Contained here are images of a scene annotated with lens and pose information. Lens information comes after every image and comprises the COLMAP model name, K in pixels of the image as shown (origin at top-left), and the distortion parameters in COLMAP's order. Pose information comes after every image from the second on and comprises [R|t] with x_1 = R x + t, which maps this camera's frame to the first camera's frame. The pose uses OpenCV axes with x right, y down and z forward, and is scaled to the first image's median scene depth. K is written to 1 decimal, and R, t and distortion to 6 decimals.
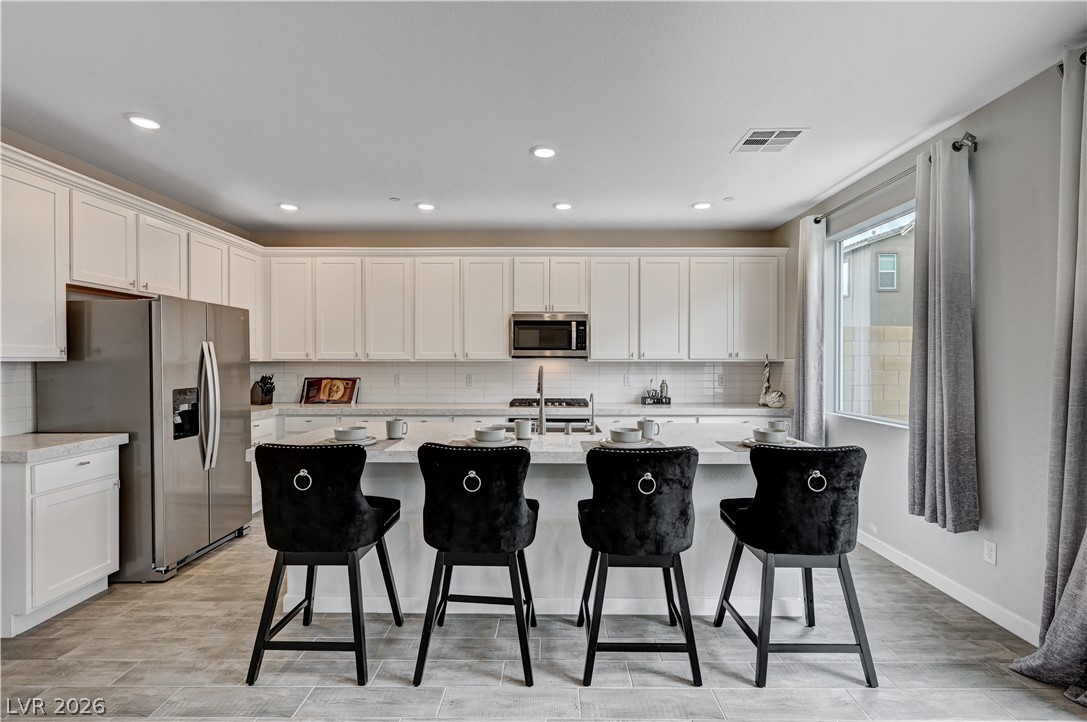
lens RADIAL K [[499.1, 0, 548.4], [0, 499.1, 363.4], [0, 0, 1]] dist [0.001076, 0.000658]
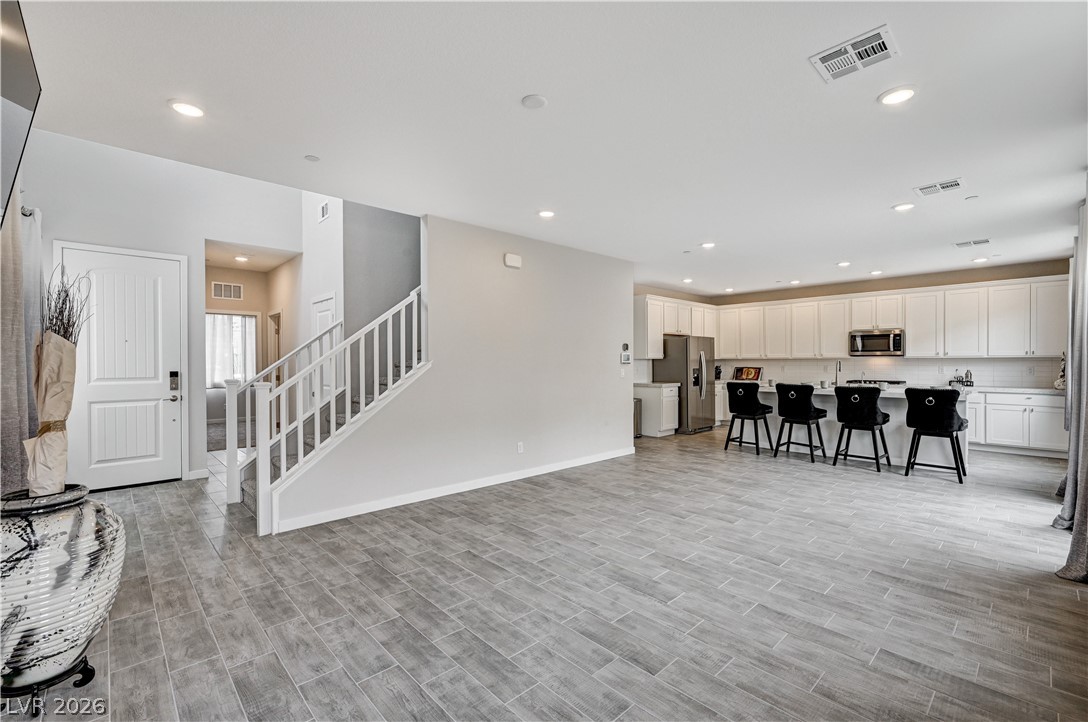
lens RADIAL K [[470.5, 0, 546.8], [0, 470.5, 367.7], [0, 0, 1]] dist [-0.000591, 0.000218]
pose [[0.688887, 0.006972, -0.724835, 0.474133], [-0.000557, 0.999959, 0.009090, 0.017967], [0.724869, -0.005858, 0.688862, -1.113959]]
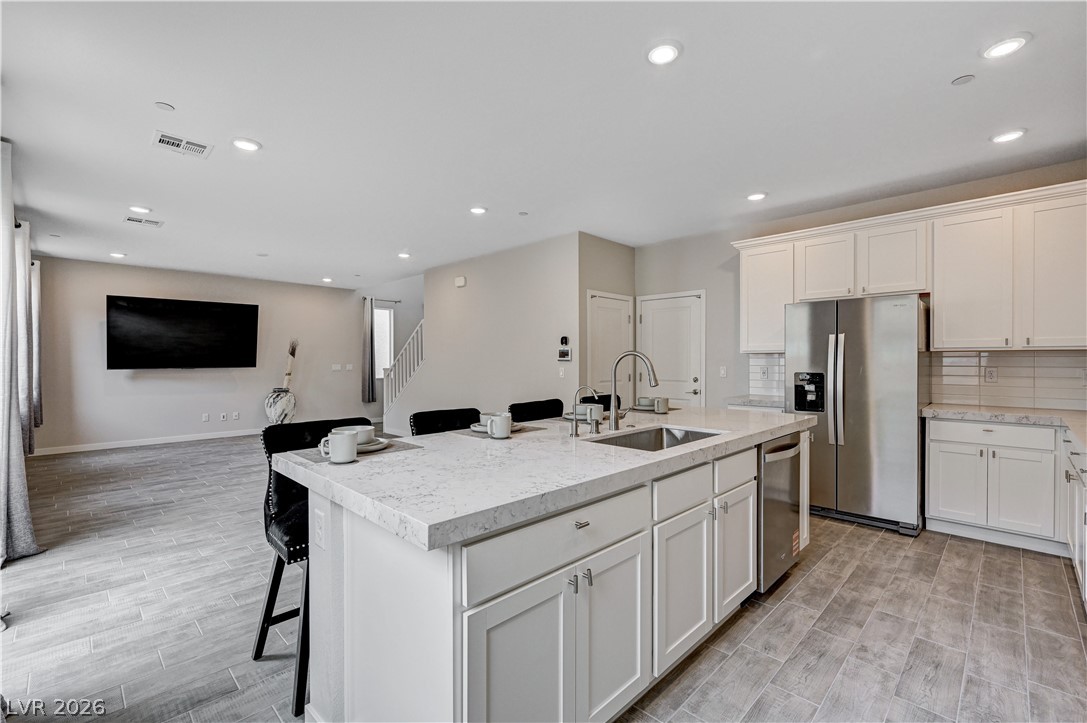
lens RADIAL K [[470.1, 0, 546.3], [0, 470.1, 368.2], [0, 0, 1]] dist [-0.000591, 0.000218]
pose [[-0.695017, 0.011992, -0.718894, 0.471832], [-0.002432, 0.999816, 0.019029, 0.013207], [0.718990, 0.014973, -0.694860, 1.069914]]
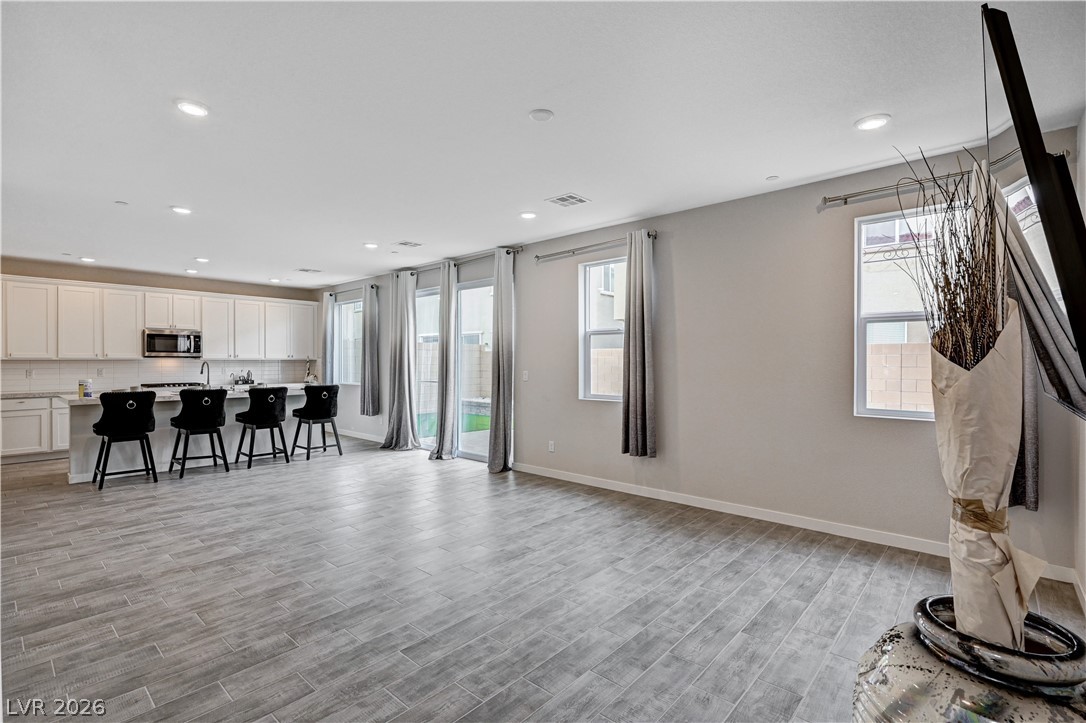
lens RADIAL K [[506.1, 0, 531.5], [0, 506.1, 363.7], [0, 0, 1]] dist [0.001485, 0.000613]
pose [[0.671598, -0.005890, 0.740892, -0.523257], [0.004757, 0.999982, 0.003637, 0.010456], [-0.740900, 0.001082, 0.671614, -1.154877]]
